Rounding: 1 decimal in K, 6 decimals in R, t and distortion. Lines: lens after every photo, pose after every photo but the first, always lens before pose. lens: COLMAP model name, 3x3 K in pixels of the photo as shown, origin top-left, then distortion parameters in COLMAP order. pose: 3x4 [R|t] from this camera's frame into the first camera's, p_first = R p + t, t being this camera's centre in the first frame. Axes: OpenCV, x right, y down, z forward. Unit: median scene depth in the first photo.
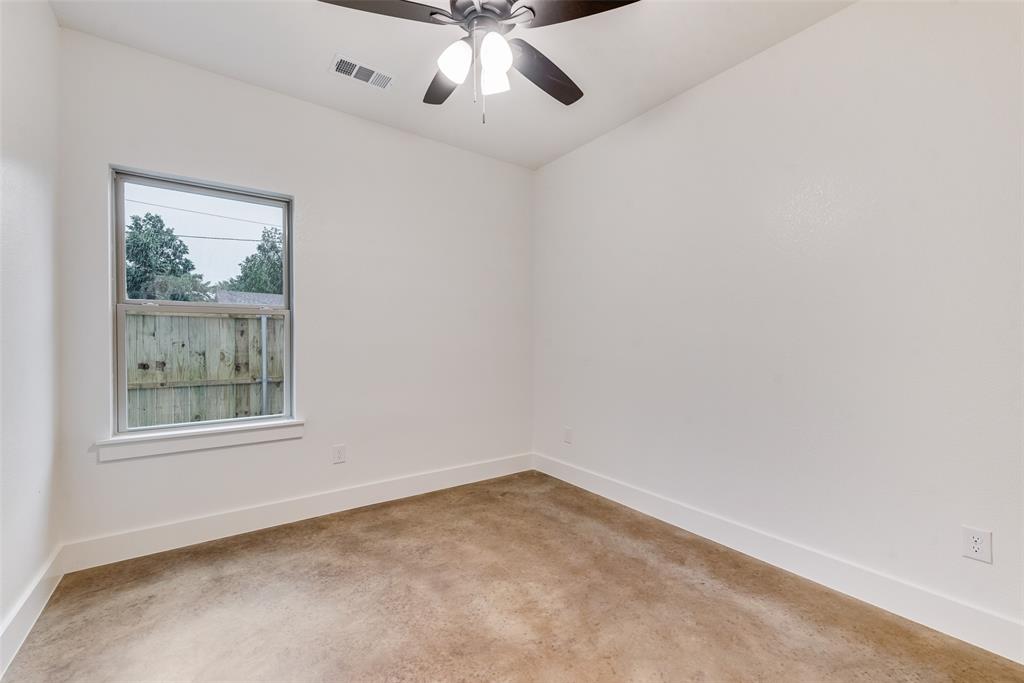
lens RADIAL K [[444.9, 0, 512.0], [0, 444.9, 341.5], [0, 0, 1]] dist [0.001243, -0.000168]
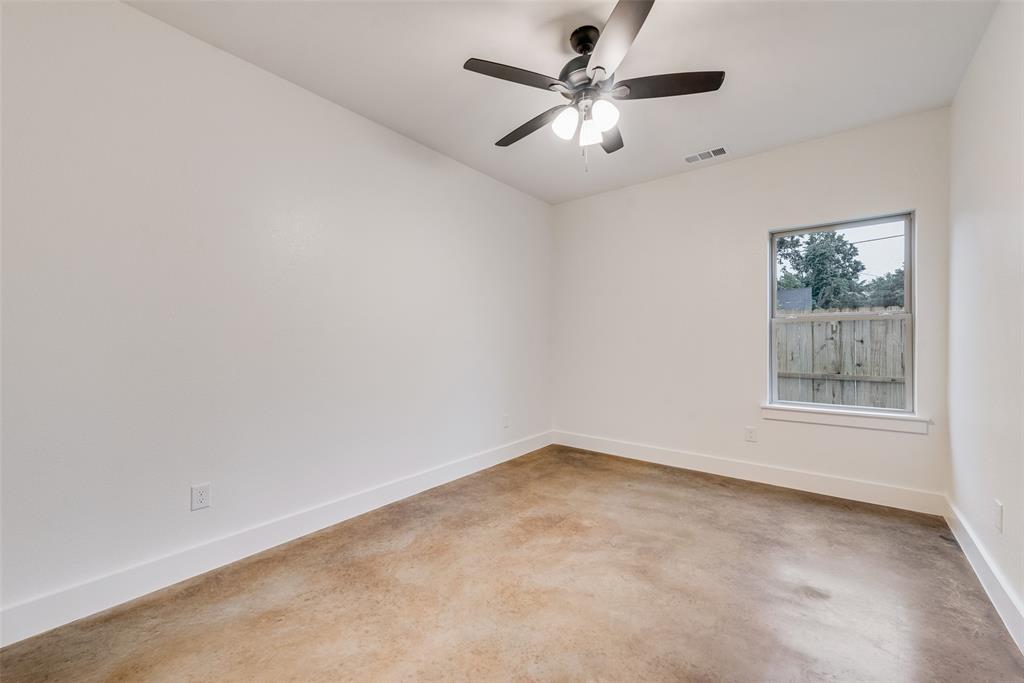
lens RADIAL K [[444.9, 0, 512.0], [0, 444.9, 341.5], [0, 0, 1]] dist [0.001243, -0.000168]
pose [[0.255925, 0.000276, -0.966697, 0.129150], [0.006671, 0.999976, 0.002052, -0.004933], [0.966674, -0.006974, 0.255917, -0.091035]]
